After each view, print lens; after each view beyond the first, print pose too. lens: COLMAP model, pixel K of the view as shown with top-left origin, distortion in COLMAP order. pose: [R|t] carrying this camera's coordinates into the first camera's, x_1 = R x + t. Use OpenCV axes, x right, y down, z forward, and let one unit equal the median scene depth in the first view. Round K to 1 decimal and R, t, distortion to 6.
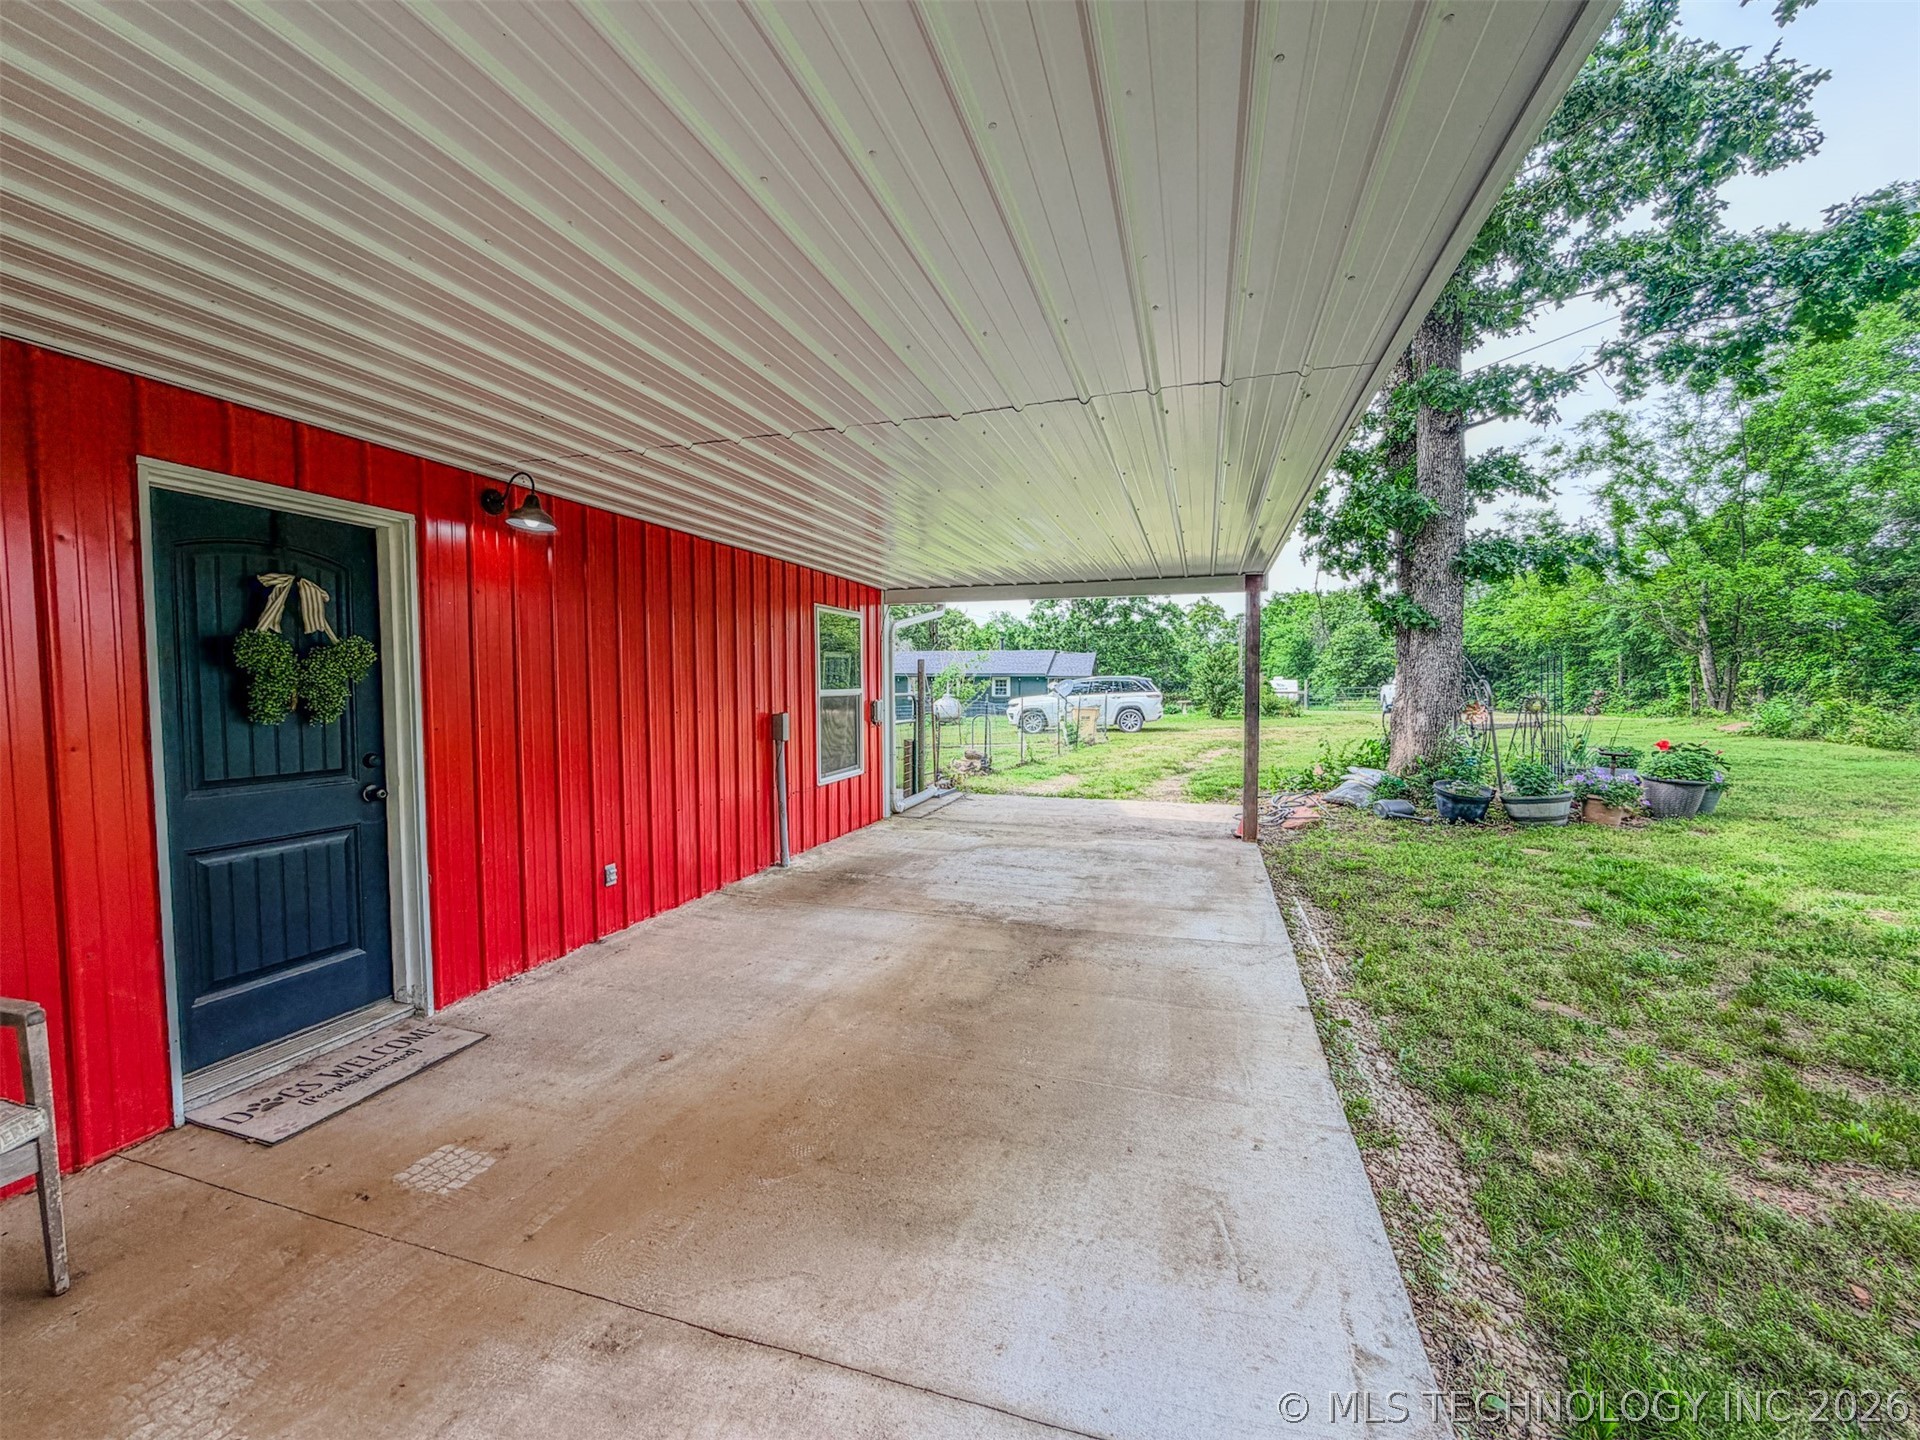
lens RADIAL K [[796.3, 0, 974.2], [0, 796.3, 727.8], [0, 0, 1]] dist [0.000445, 0.000244]
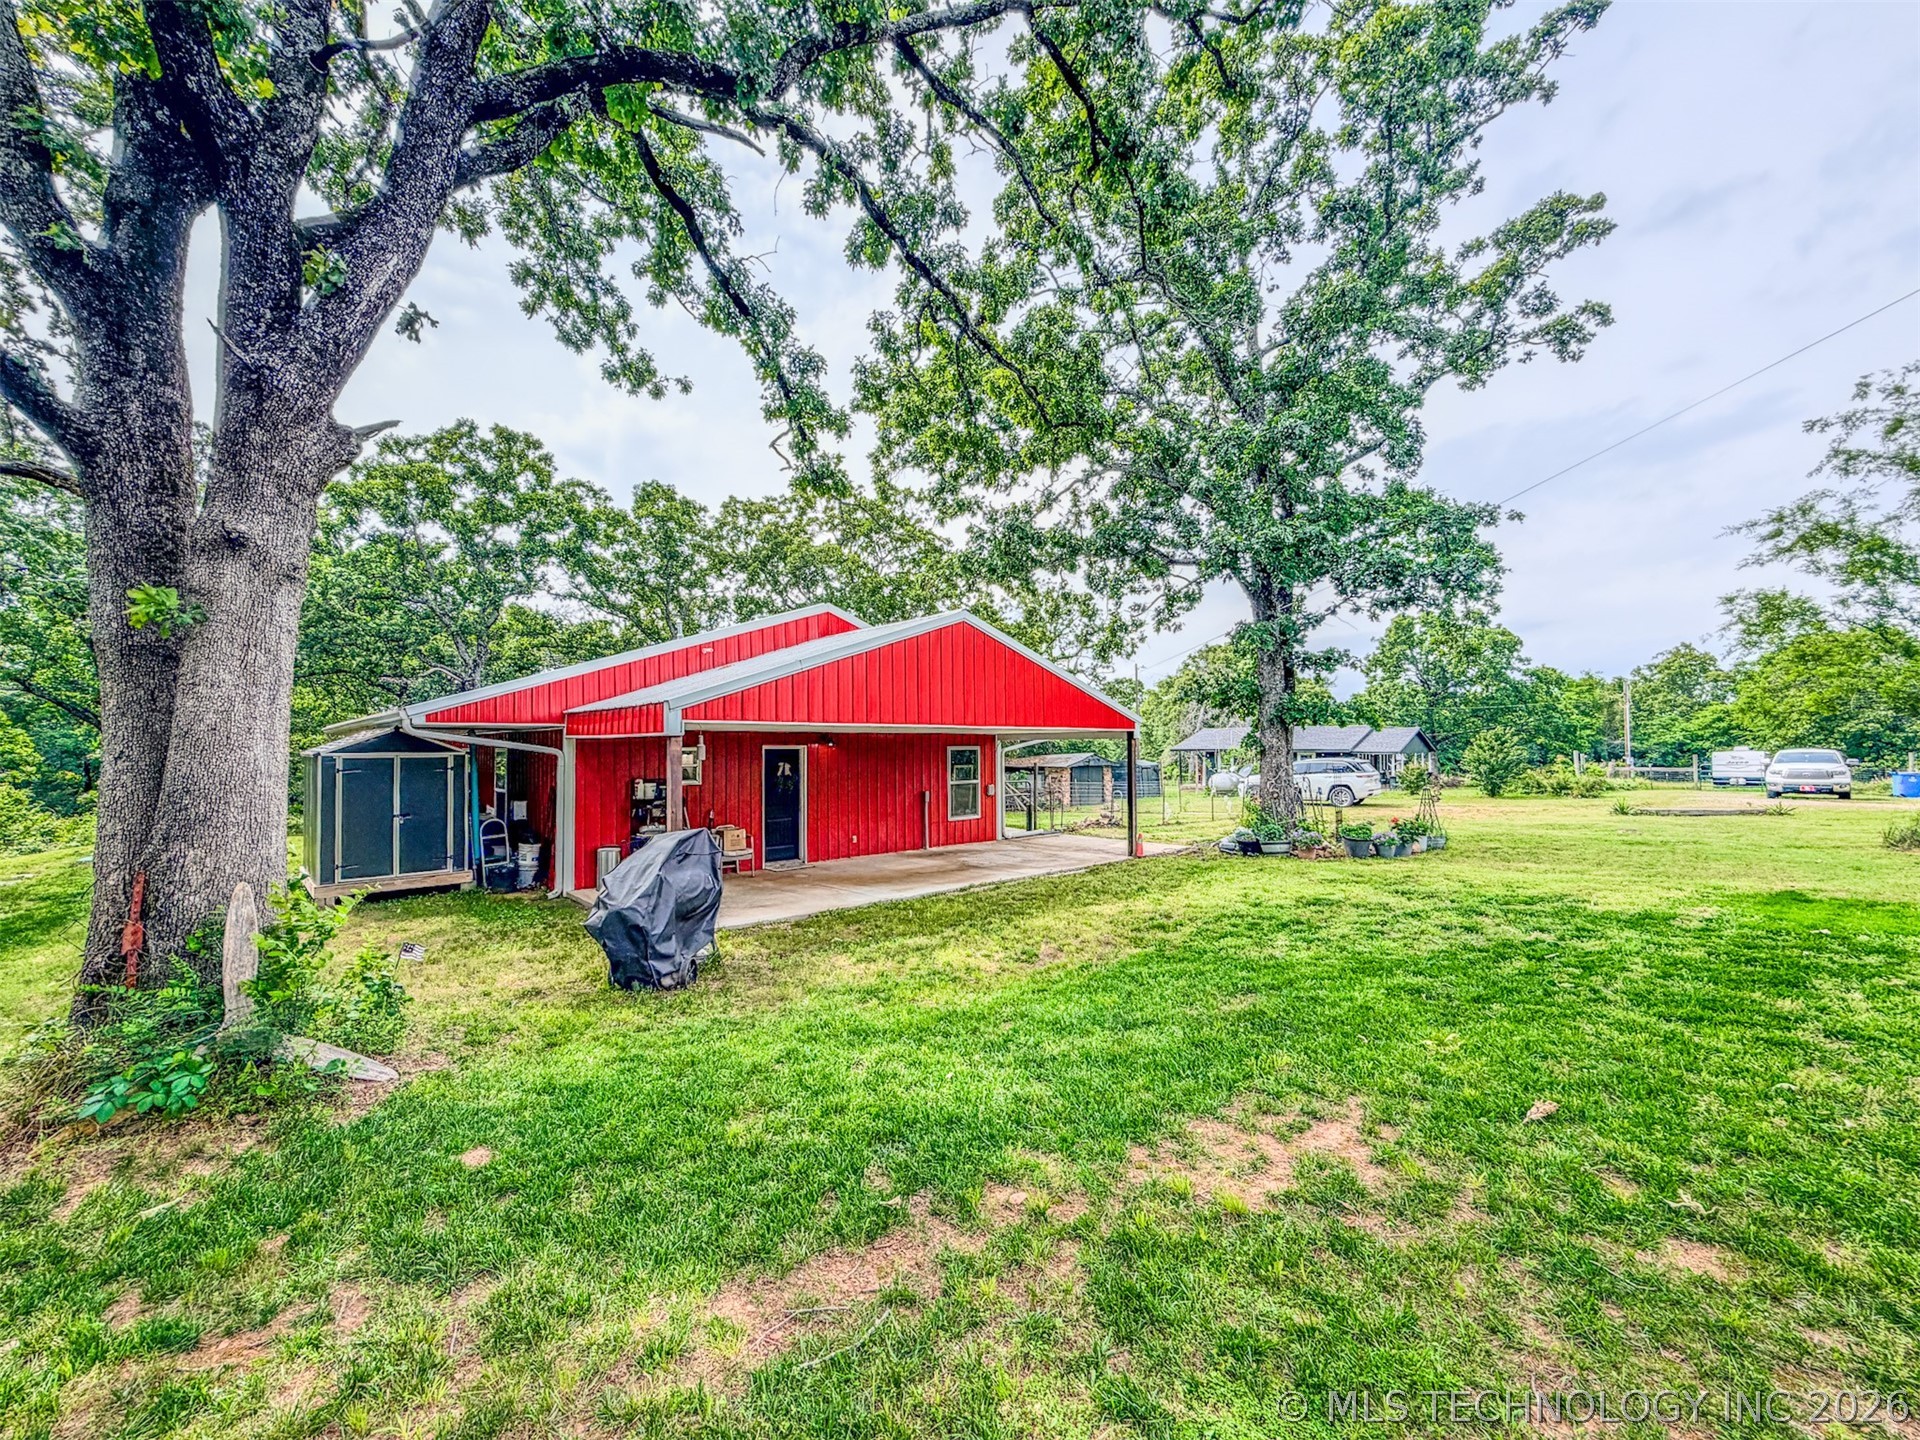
lens RADIAL K [[796.3, 0, 966.0], [0, 796.3, 728.3], [0, 0, 1]] dist [0.000445, 0.000244]
pose [[0.863027, -0.019829, -0.504769, 2.103718], [-0.023081, 0.996638, -0.078613, -0.038659], [0.504630, 0.079496, 0.859668, -2.157273]]
